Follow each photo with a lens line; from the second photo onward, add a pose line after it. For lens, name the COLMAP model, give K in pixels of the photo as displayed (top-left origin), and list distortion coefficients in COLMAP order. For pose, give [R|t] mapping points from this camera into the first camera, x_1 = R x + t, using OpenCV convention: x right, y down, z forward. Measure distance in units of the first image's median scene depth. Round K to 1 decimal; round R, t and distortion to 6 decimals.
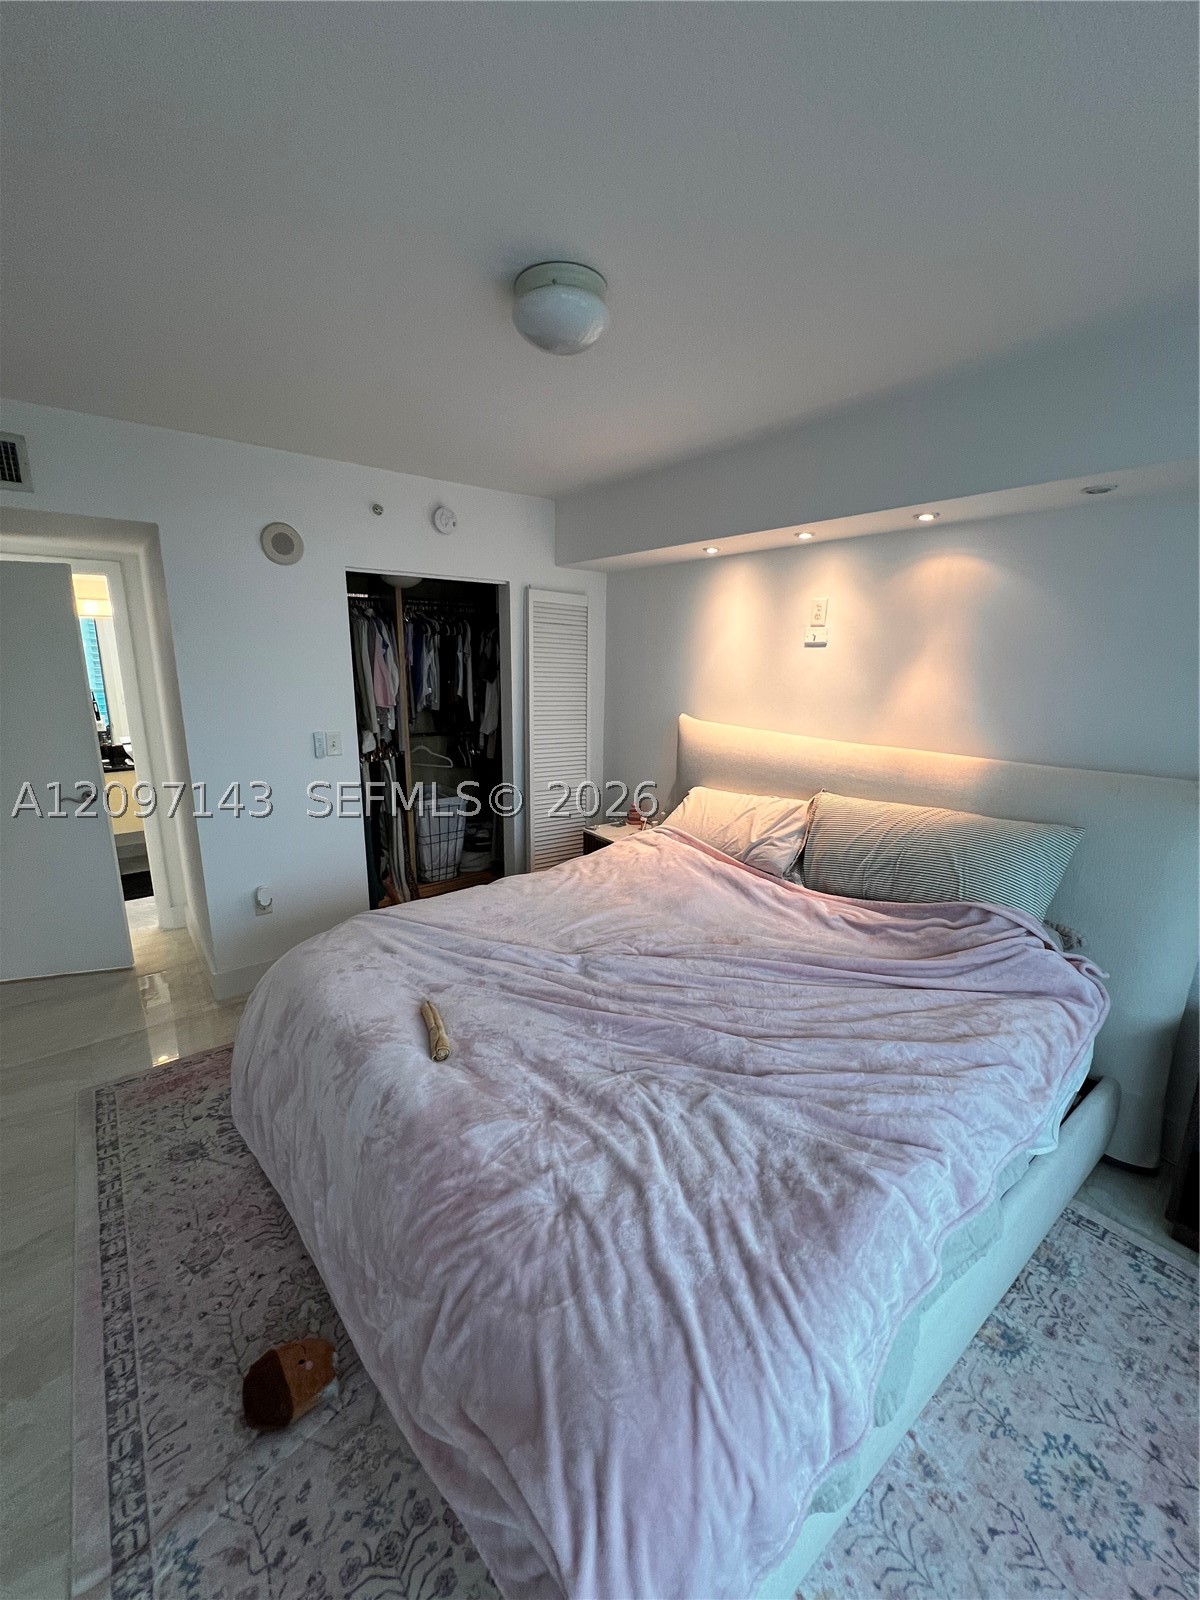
lens RADIAL K [[639.9, 0, 597.9], [0, 639.9, 800.5], [0, 0, 1]] dist [-0.002300, 0.000219]
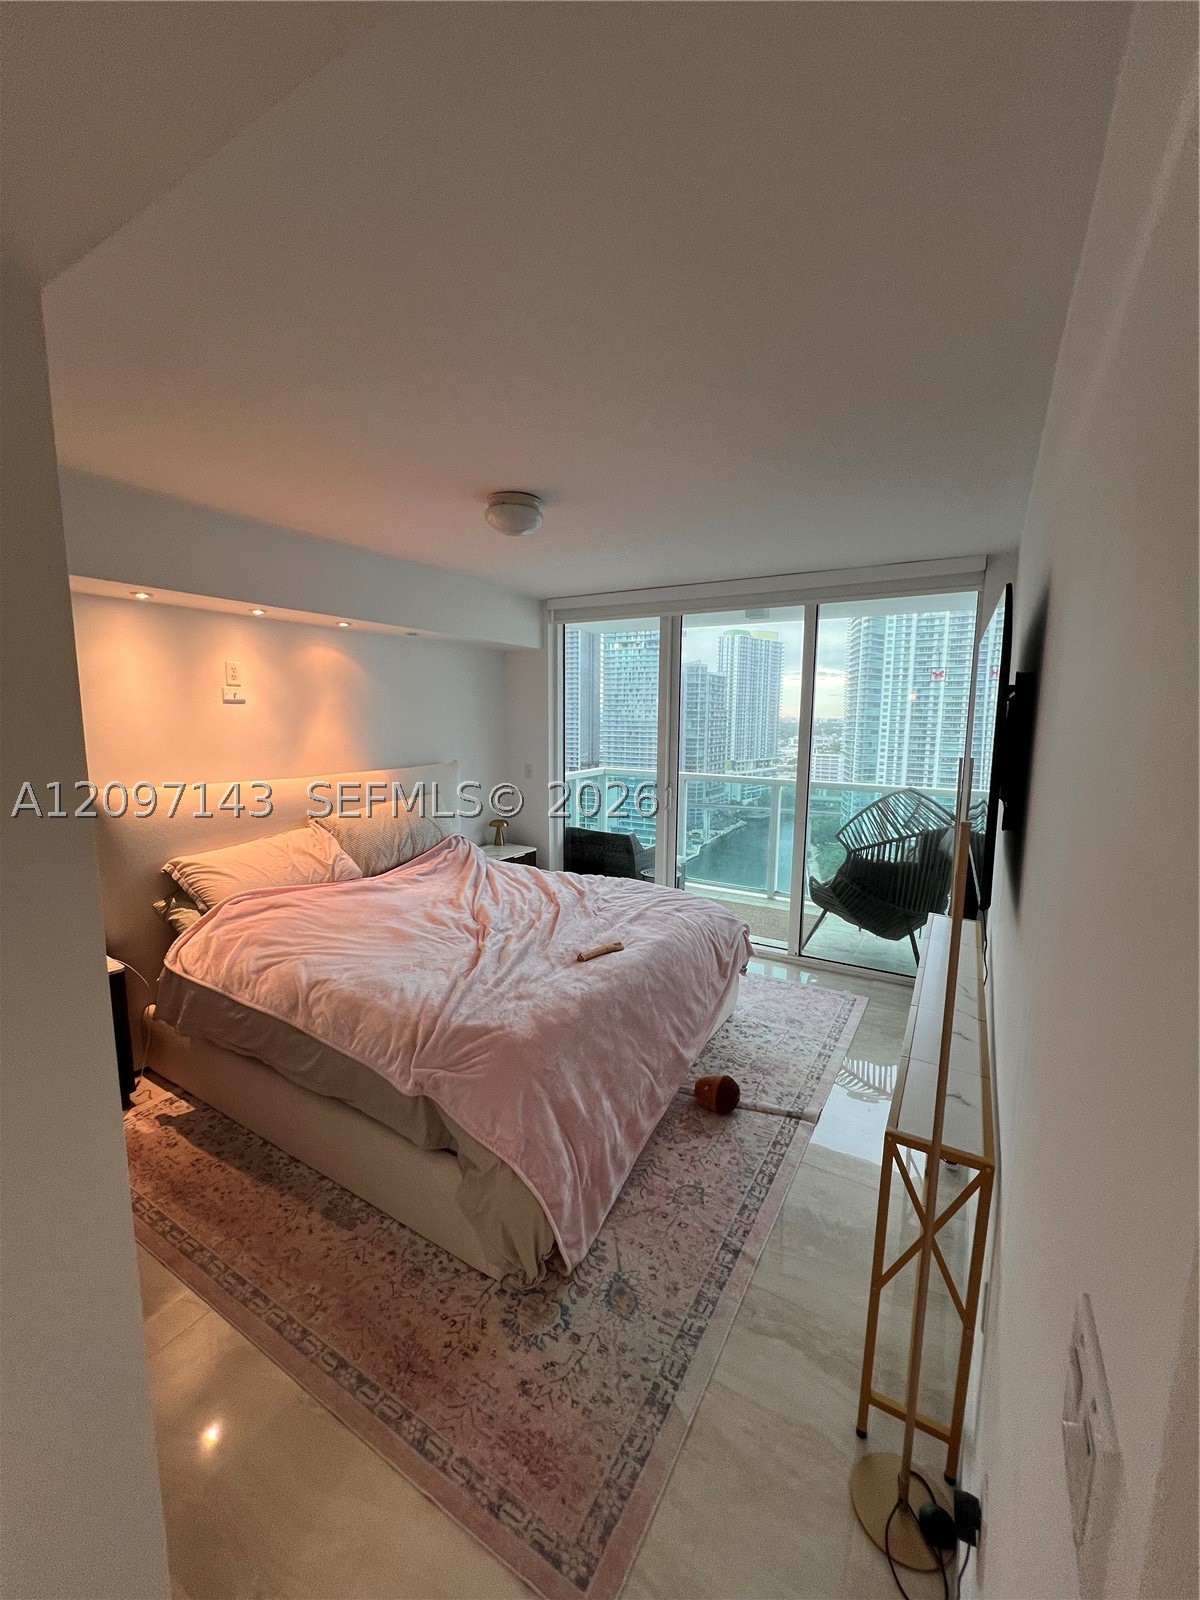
lens RADIAL K [[639.9, 0, 597.9], [0, 639.9, 800.5], [0, 0, 1]] dist [-0.002300, 0.000219]
pose [[-0.353951, -0.139809, 0.924755, -0.976962], [0.193612, 0.956392, 0.218698, -0.203932], [-0.915004, 0.256452, -0.311447, 0.828093]]
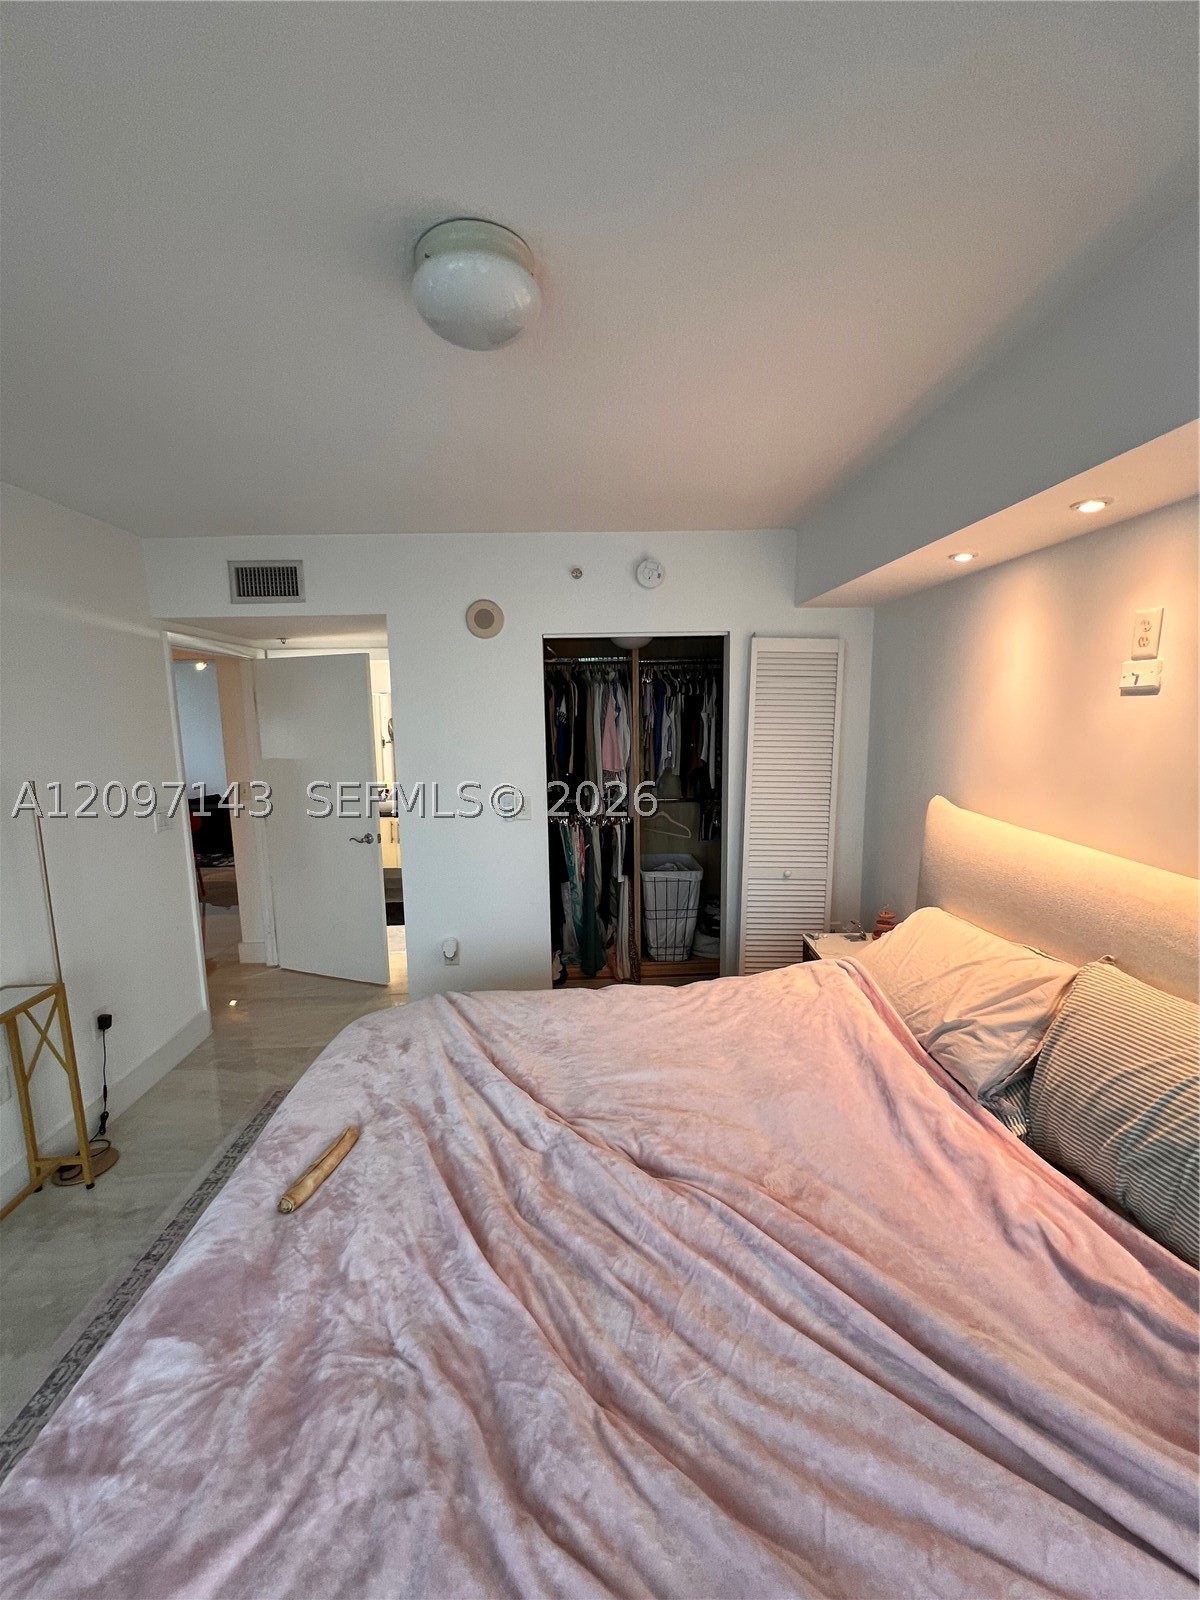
lens RADIAL K [[639.9, 0, 597.9], [0, 639.9, 800.5], [0, 0, 1]] dist [-0.002300, 0.000219]
pose [[0.804002, 0.058386, -0.591754, 0.302268], [-0.106508, 0.993214, -0.046714, -0.073031], [0.585010, 0.100585, 0.804764, 0.286785]]
